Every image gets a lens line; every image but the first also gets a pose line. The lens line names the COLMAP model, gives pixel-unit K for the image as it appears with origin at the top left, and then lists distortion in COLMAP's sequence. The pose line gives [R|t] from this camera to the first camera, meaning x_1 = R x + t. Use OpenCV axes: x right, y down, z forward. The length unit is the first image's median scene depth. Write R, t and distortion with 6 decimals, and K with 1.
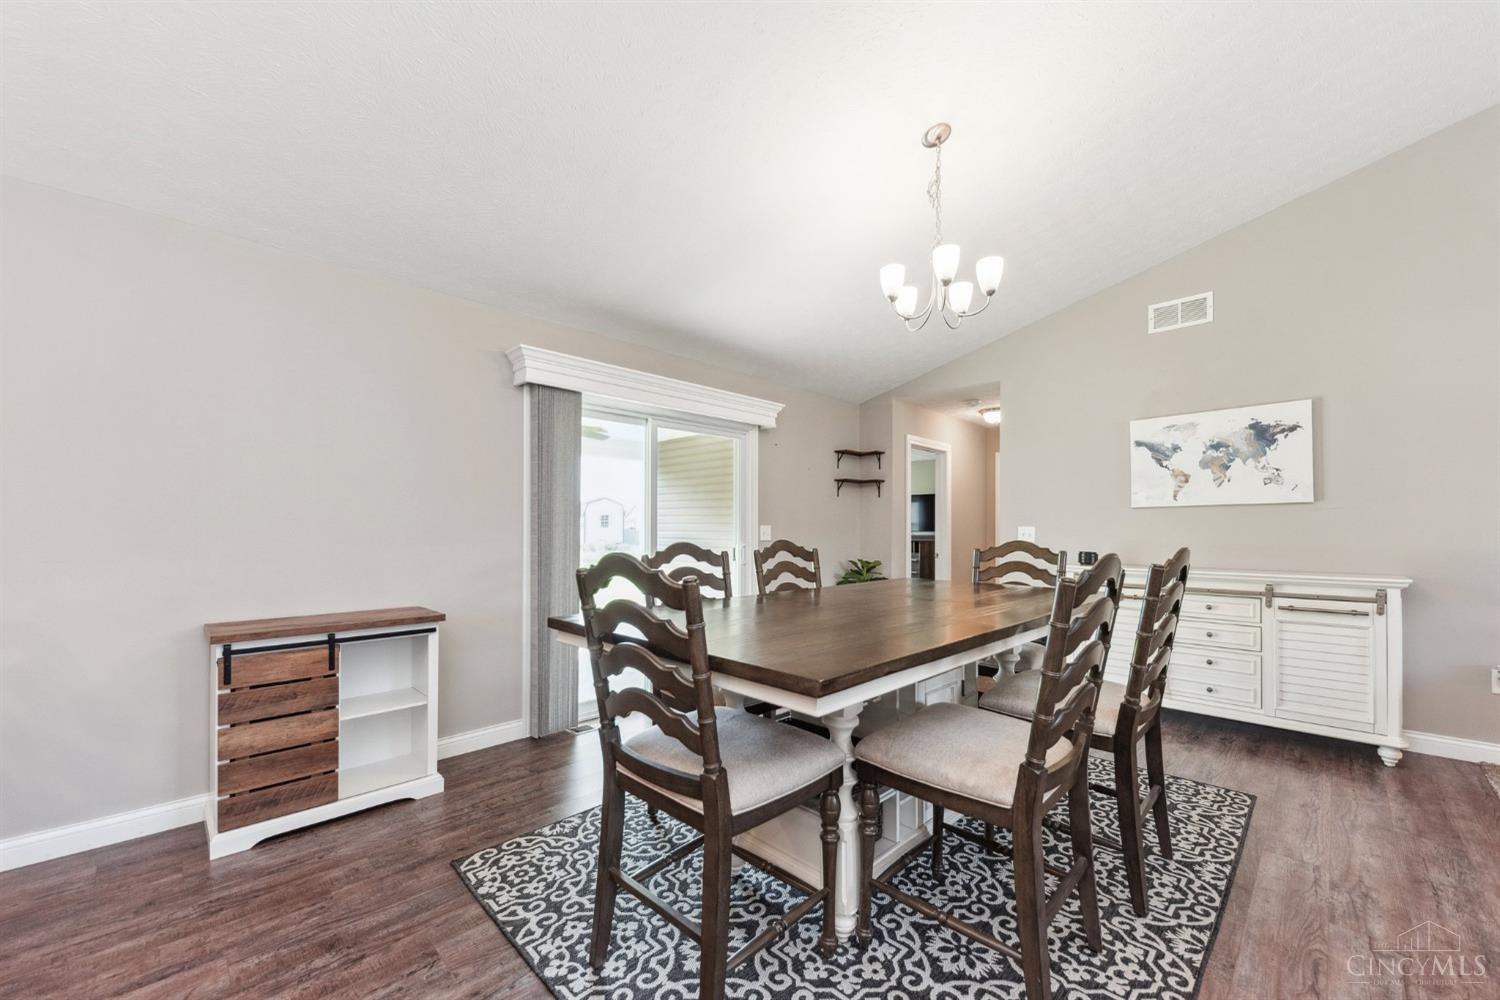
lens RADIAL K [[581.1, 0, 749.3], [0, 581.1, 532.7], [0, 0, 1]] dist [-0.000894, -0.000073]
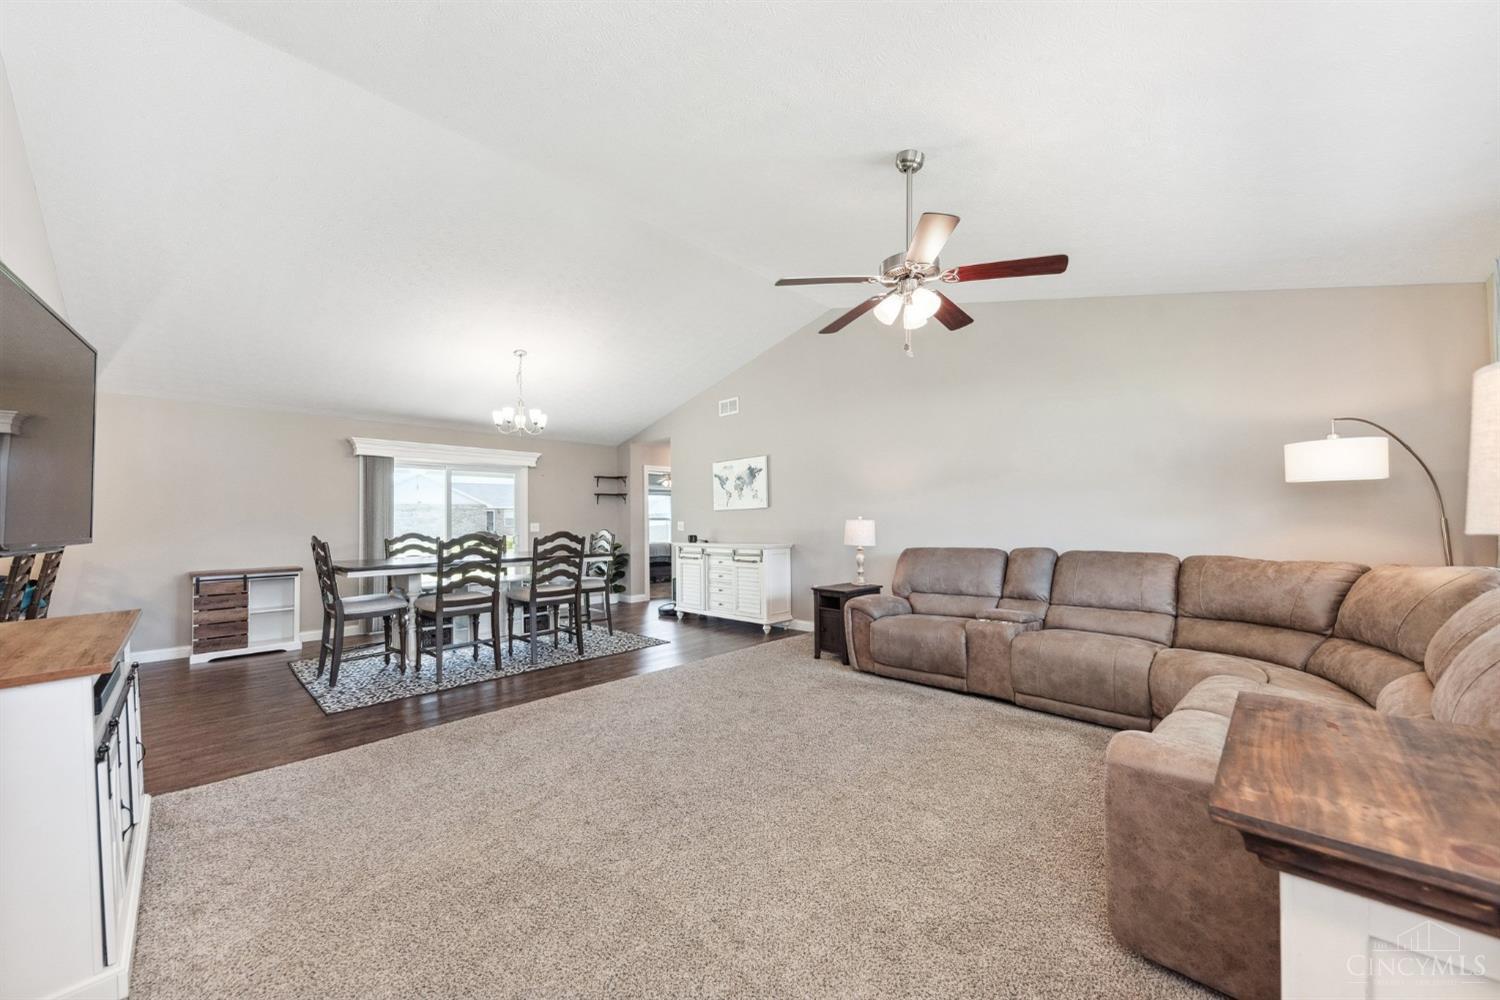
lens RADIAL K [[545.0, 0, 755.3], [0, 545.0, 511.6], [0, 0, 1]] dist [0.000337, 0.000029]
pose [[0.999653, -0.016730, 0.020339, 0.887825], [0.017216, 0.999565, -0.023962, 0.004510], [-0.019929, 0.024303, 0.999506, -0.852830]]
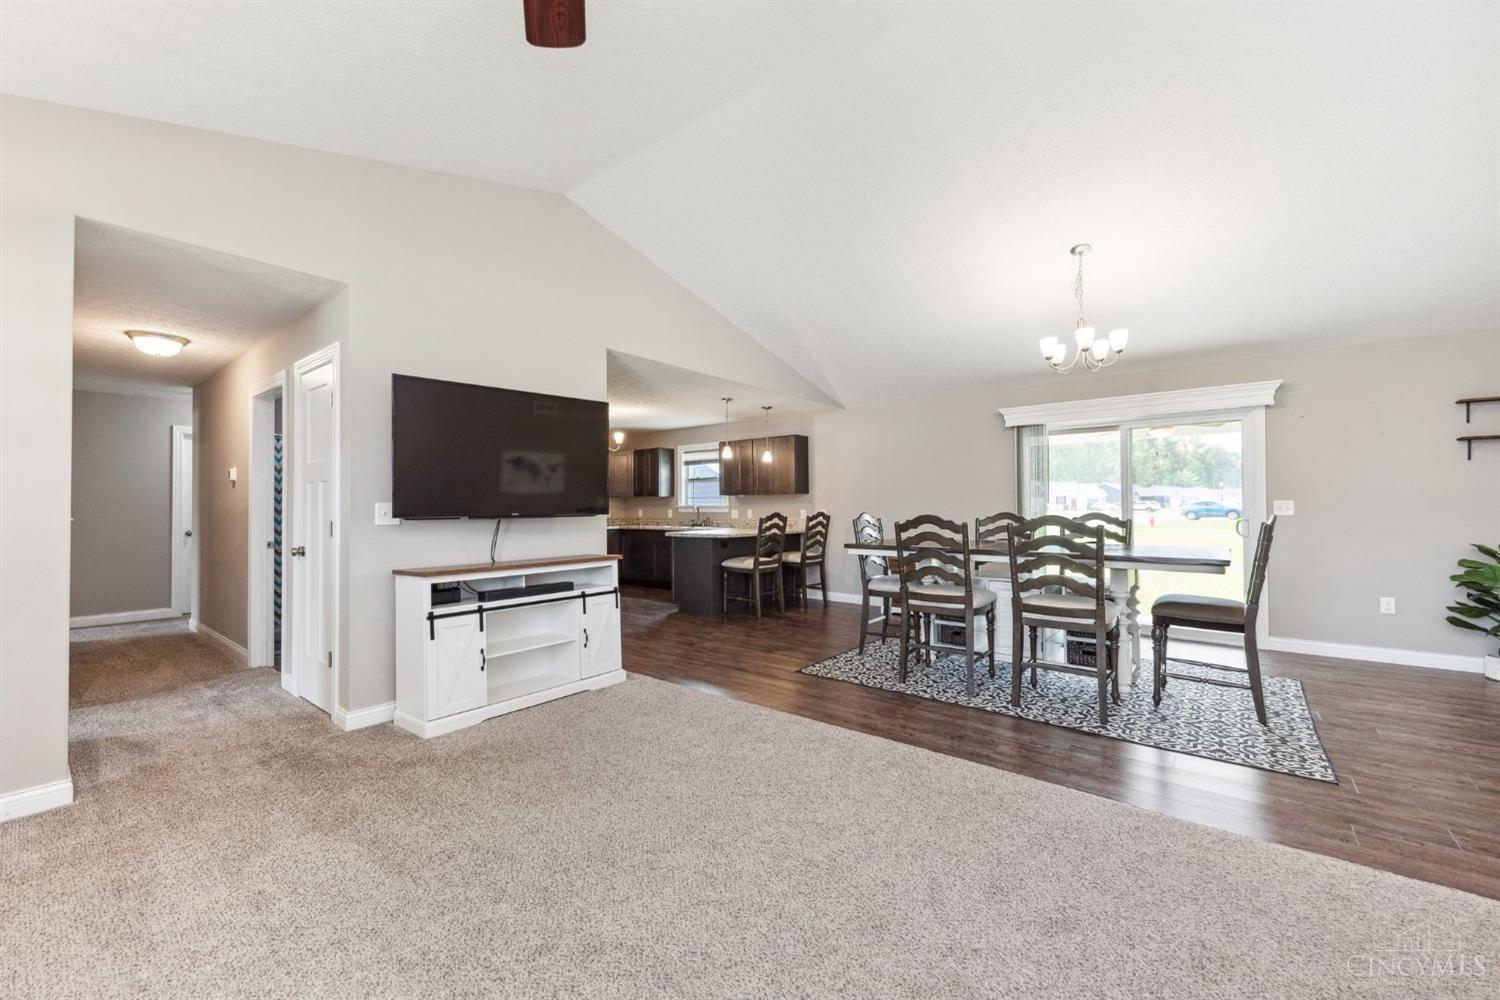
lens RADIAL K [[591.1, 0, 753.0], [0, 591.1, 471.6], [0, 0, 1]] dist [0.098598, -0.000023]
pose [[0.105119, -0.072717, -0.991797, 1.404142], [0.006328, 0.997352, -0.072454, 0.011674], [0.994439, 0.001340, 0.105301, -0.012097]]
